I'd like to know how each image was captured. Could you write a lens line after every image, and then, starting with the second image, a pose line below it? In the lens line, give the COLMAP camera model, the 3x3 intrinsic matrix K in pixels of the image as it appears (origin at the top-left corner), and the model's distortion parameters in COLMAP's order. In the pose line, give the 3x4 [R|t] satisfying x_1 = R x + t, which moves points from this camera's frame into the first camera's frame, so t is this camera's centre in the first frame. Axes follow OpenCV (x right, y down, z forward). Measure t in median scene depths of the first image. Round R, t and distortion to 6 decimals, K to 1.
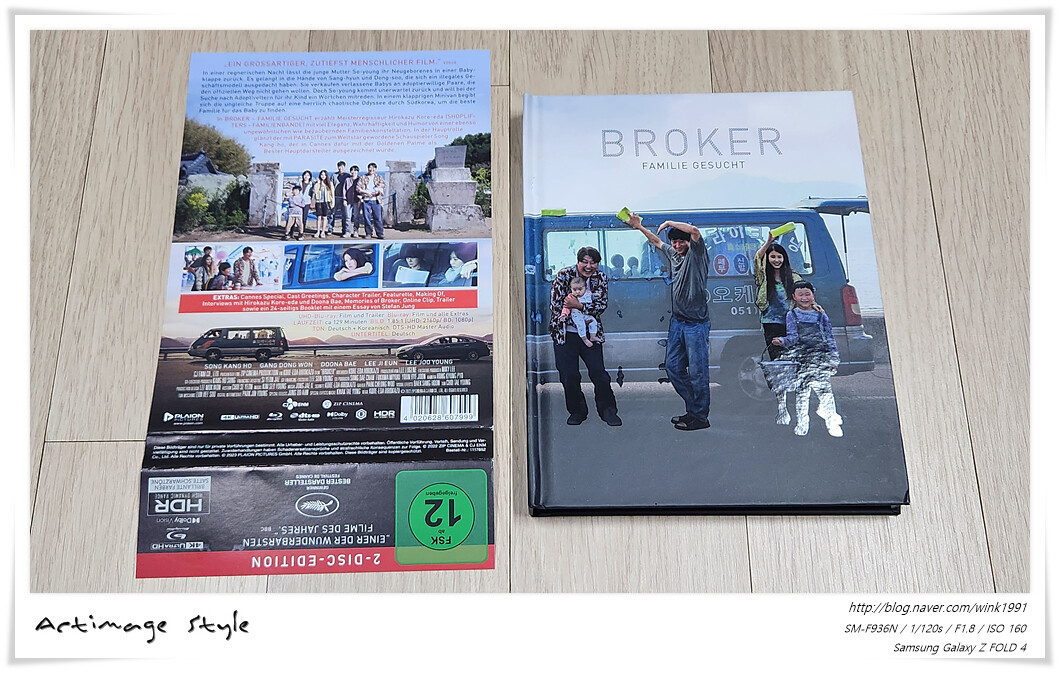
lens RADIAL K [[794.1, 0, 490.4], [0, 794.1, 313.4], [0, 0, 1]] dist [0.021080, -0.016580]
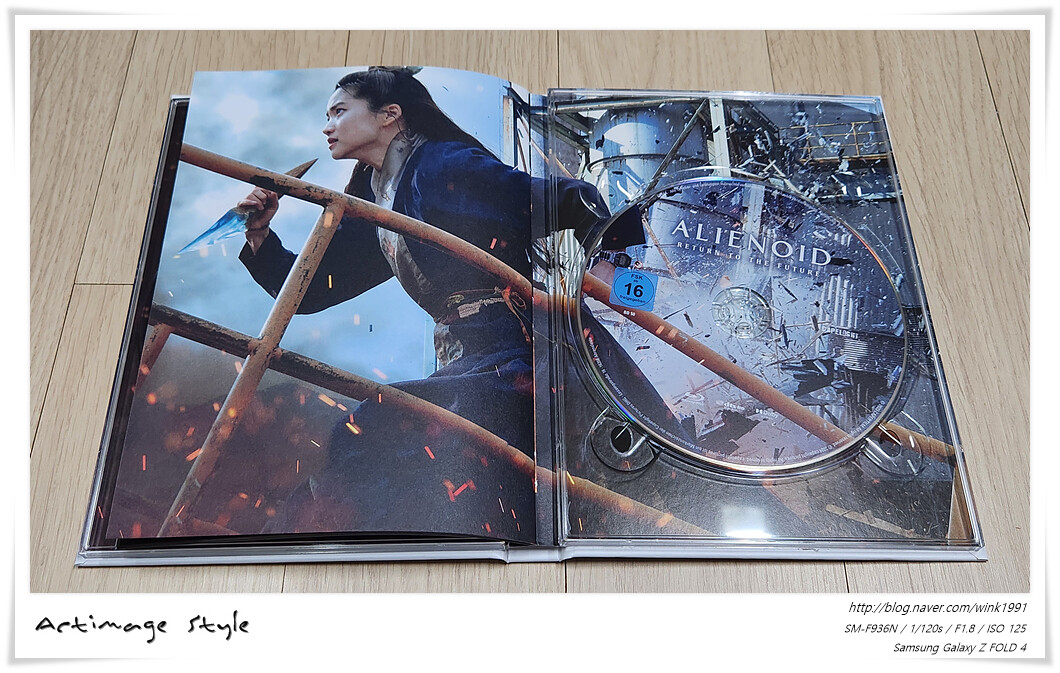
lens RADIAL K [[914.9, 0, 506.3], [0, 914.9, 356.7], [0, 0, 1]] dist [0.030244, -0.038788]
pose [[0.999983, 0.004171, -0.003992, -0.035084], [-0.004820, 0.983752, -0.179466, 0.410437], [0.003178, 0.179482, 0.983756, -0.058959]]
